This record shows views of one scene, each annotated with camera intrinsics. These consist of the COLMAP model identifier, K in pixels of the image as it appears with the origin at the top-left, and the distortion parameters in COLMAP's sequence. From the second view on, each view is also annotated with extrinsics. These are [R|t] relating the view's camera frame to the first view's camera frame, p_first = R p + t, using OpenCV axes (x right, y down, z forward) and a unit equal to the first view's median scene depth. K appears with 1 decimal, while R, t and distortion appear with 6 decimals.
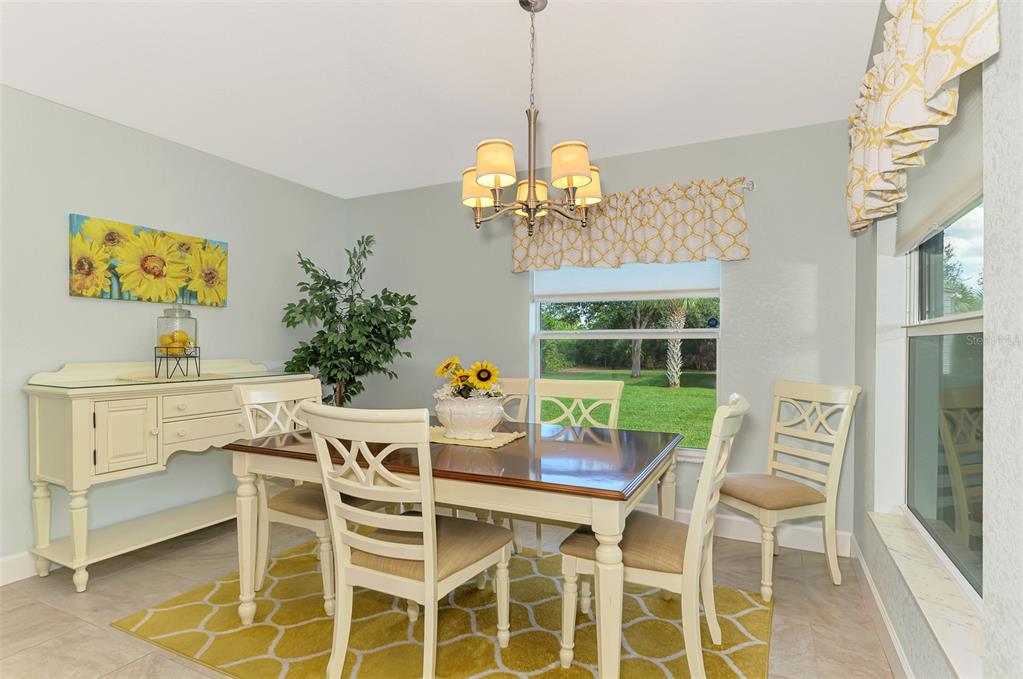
lens RADIAL K [[519.4, 0, 514.5], [0, 519.4, 344.1], [0, 0, 1]] dist [0.001111, -0.000964]
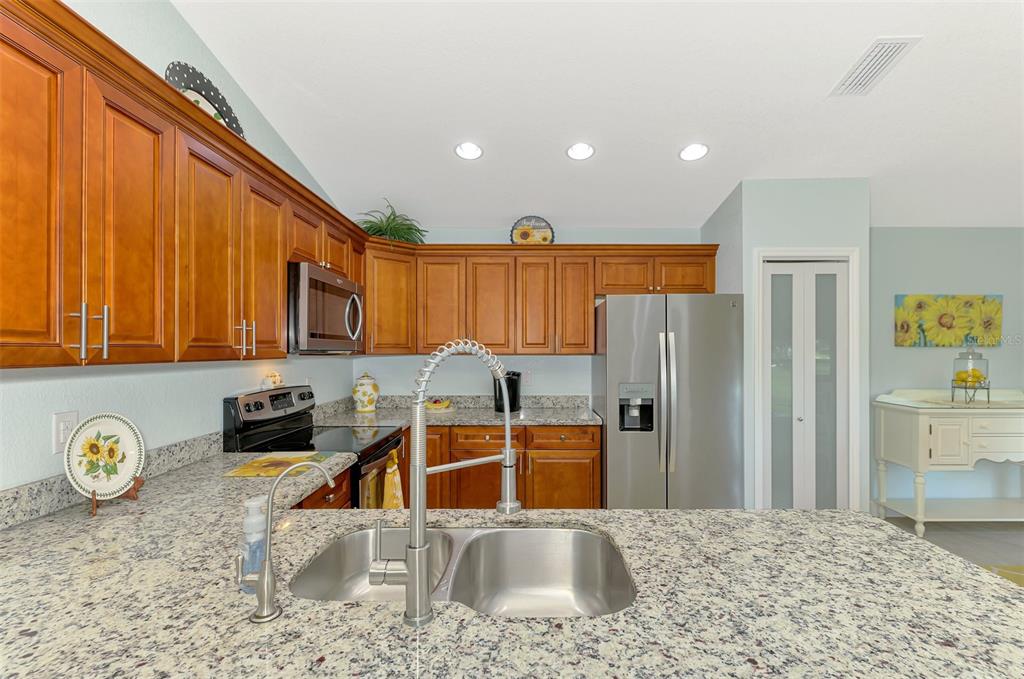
lens RADIAL K [[450.7, 0, 518.9], [0, 450.7, 346.8], [0, 0, 1]] dist [-0.002214, -0.000537]
pose [[0.437442, -0.005260, -0.899231, -0.103771], [0.001184, 0.999985, -0.005274, -0.071478], [0.899246, 0.001243, 0.437442, -0.526775]]
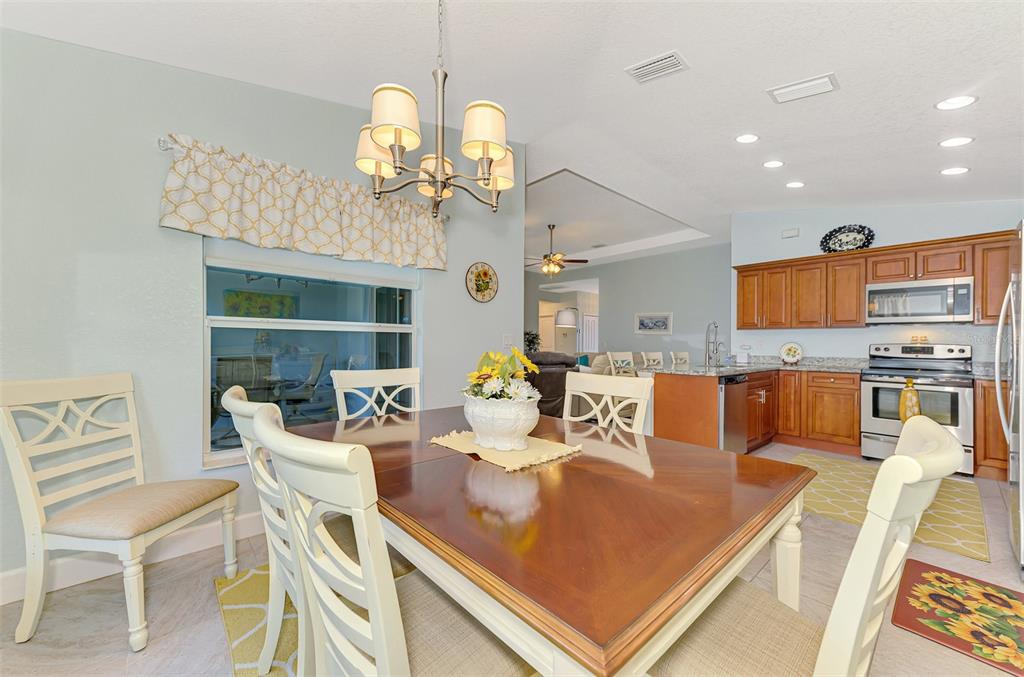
lens RADIAL K [[397.3, 0, 523.7], [0, 397.3, 346.0], [0, 0, 1]] dist [-0.000563, -0.000462]
pose [[-0.934021, -0.011446, 0.357035, -0.240895], [-0.011508, 0.999932, 0.001950, 0.014567], [-0.357033, -0.002287, -0.934089, 1.113463]]
